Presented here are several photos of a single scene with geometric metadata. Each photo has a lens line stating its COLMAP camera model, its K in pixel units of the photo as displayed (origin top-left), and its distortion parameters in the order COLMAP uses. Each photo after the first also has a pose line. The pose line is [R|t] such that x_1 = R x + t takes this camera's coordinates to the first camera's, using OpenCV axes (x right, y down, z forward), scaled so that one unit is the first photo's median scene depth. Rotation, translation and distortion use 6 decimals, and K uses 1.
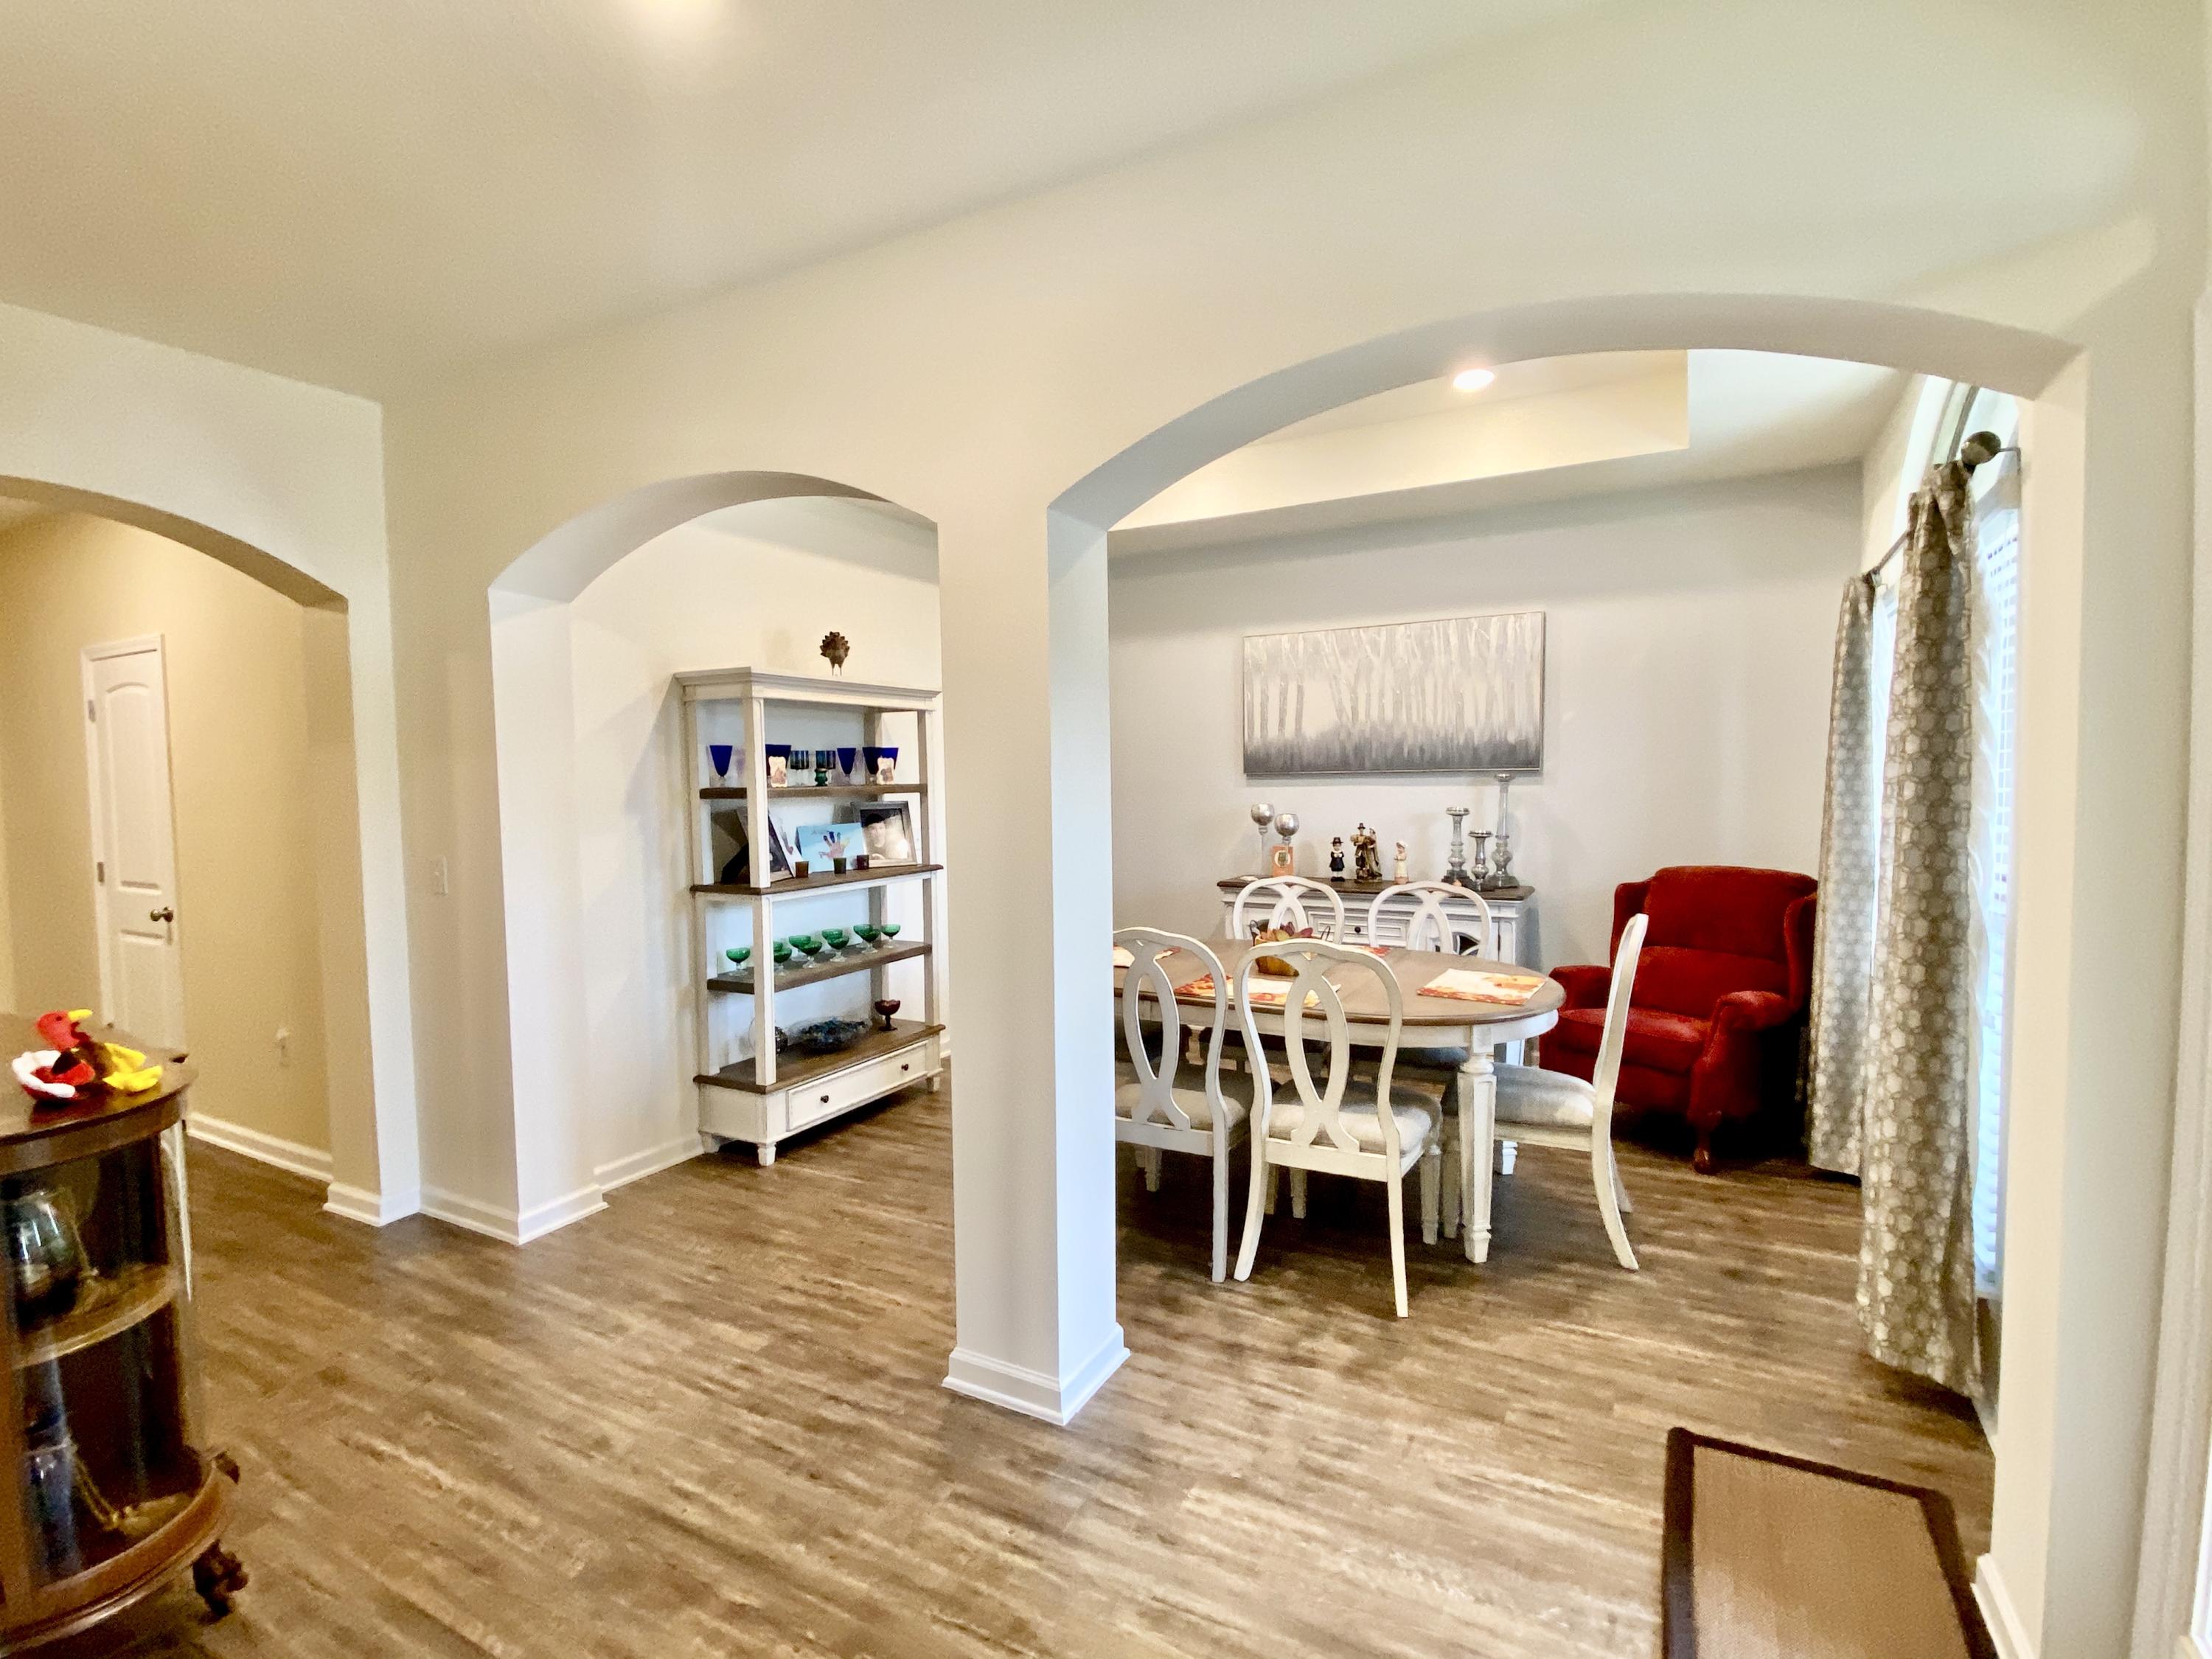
lens RADIAL K [[1065.6, 0, 1096.8], [0, 1065.6, 832.7], [0, 0, 1]] dist [0.002778, -0.013295]
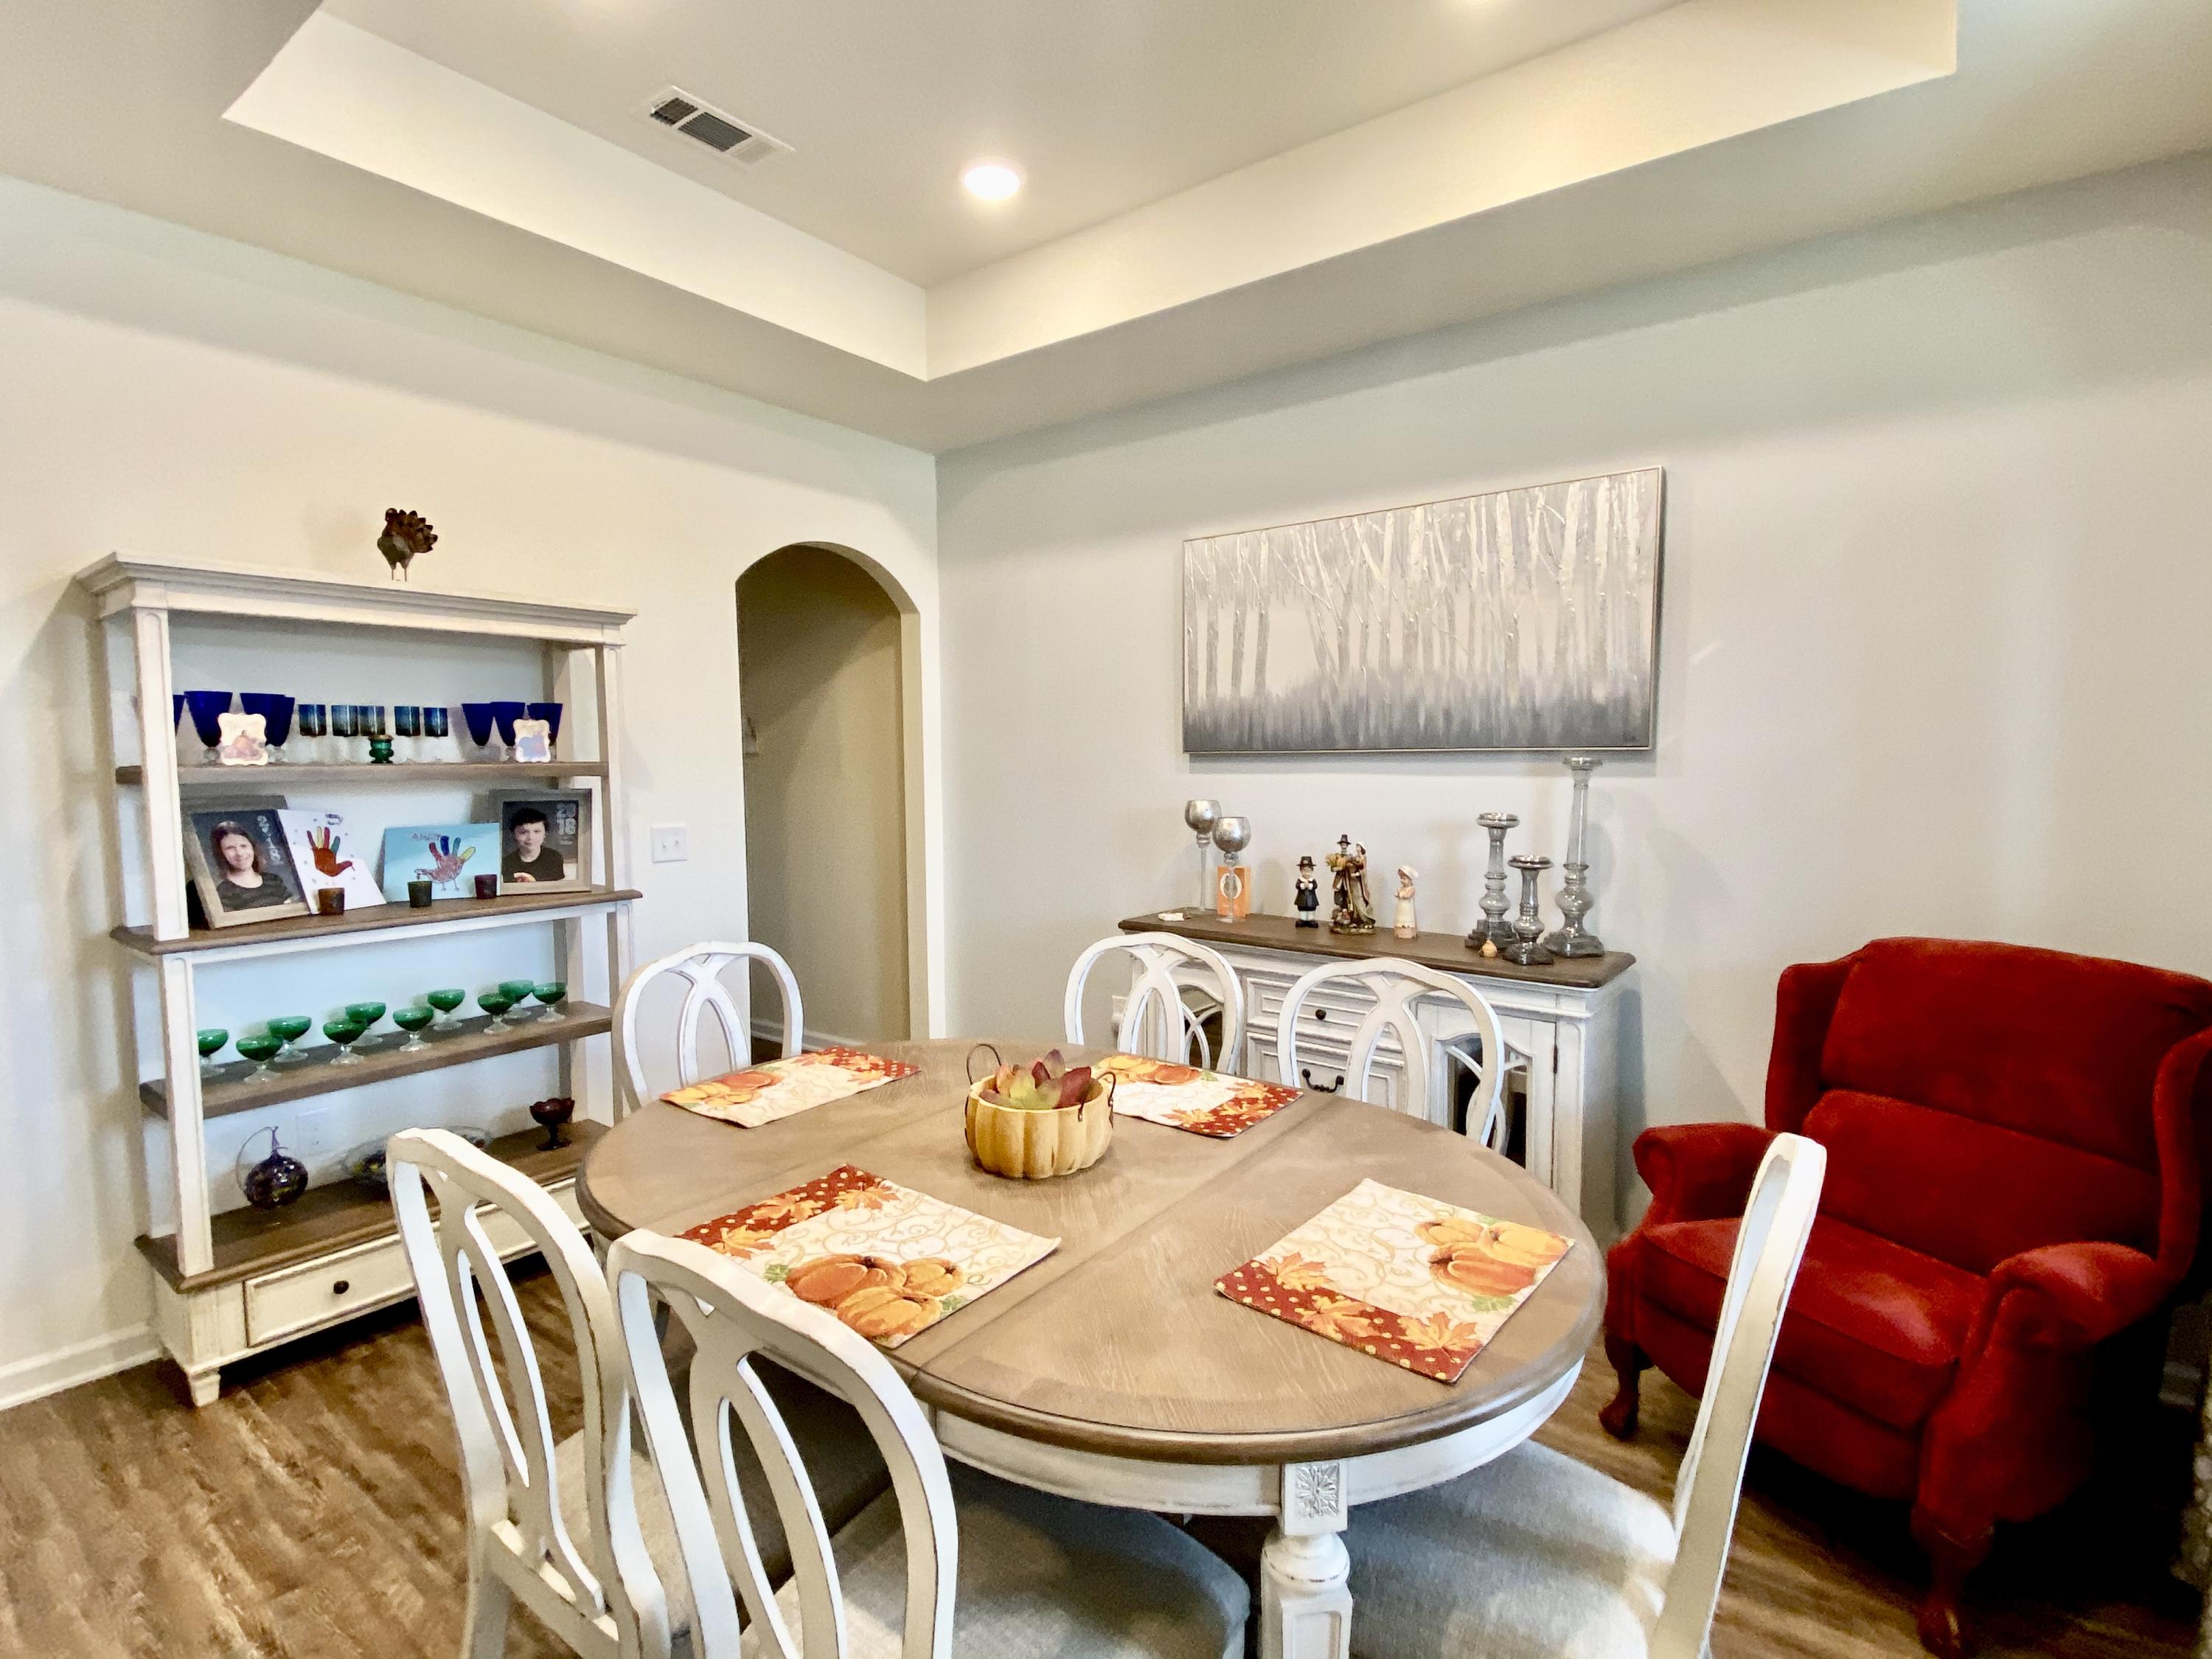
lens RADIAL K [[1065.6, 0, 1107.0], [0, 1065.6, 832.0], [0, 0, 1]] dist [0.002778, -0.013295]
pose [[0.990184, 0.020987, -0.138187, 0.210796], [-0.018329, 0.999622, 0.020479, -0.022146], [0.138564, -0.017745, 0.990194, 0.399314]]
